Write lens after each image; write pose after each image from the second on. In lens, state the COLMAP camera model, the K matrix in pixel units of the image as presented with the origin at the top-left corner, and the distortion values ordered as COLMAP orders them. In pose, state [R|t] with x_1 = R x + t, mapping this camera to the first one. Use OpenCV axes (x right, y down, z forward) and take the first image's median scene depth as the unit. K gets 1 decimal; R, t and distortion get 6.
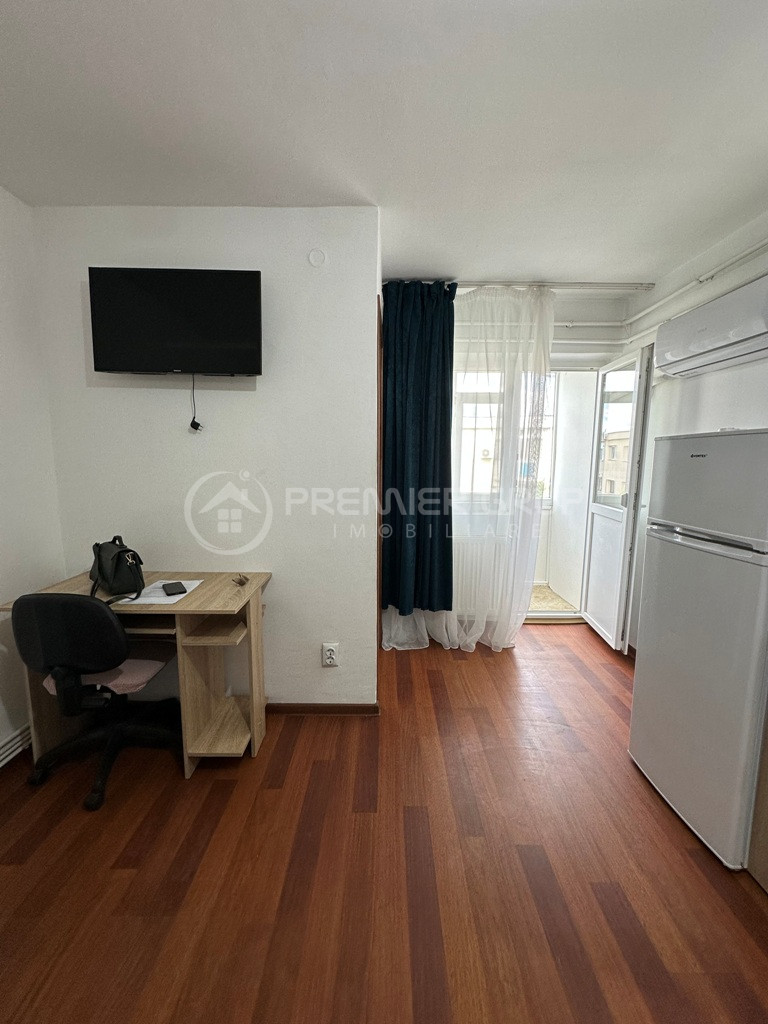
lens RADIAL K [[407.6, 0, 383.4], [0, 407.6, 509.3], [0, 0, 1]] dist [-0.003389, 0.000621]
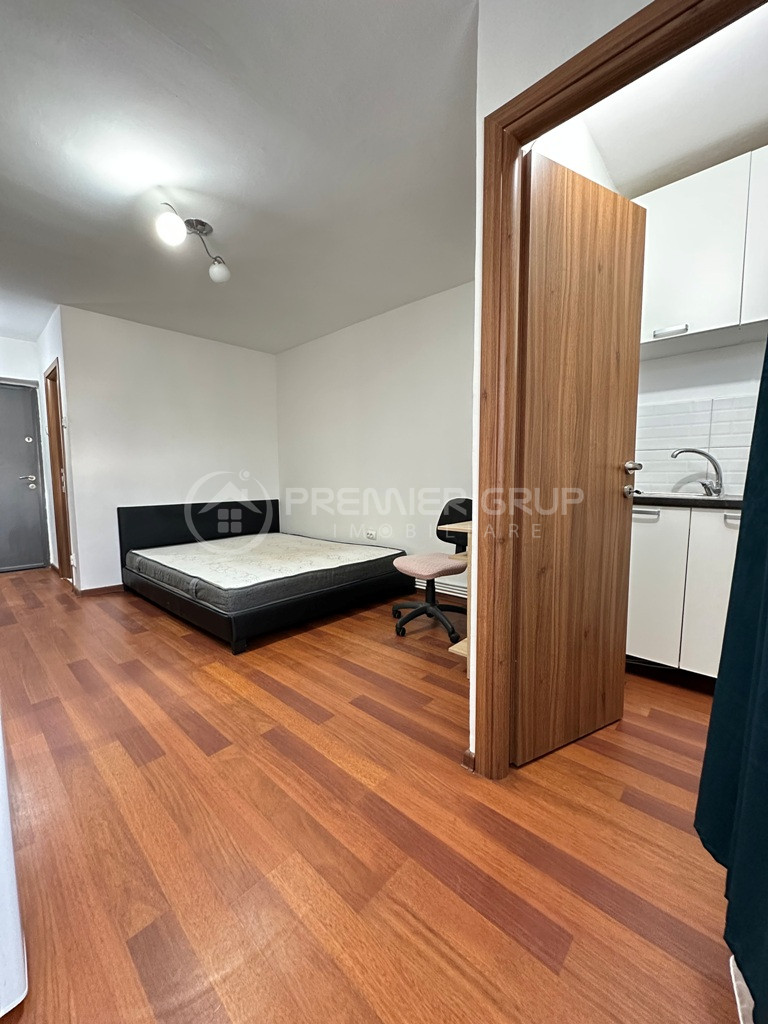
lens RADIAL K [[407.6, 0, 380.8], [0, 407.6, 511.1], [0, 0, 1]] dist [-0.003389, 0.000621]
pose [[-0.671166, 0.071517, -0.737849, 0.471177], [-0.087955, 0.980622, 0.175055, -0.014619], [0.736071, 0.182388, -0.651870, 1.081586]]
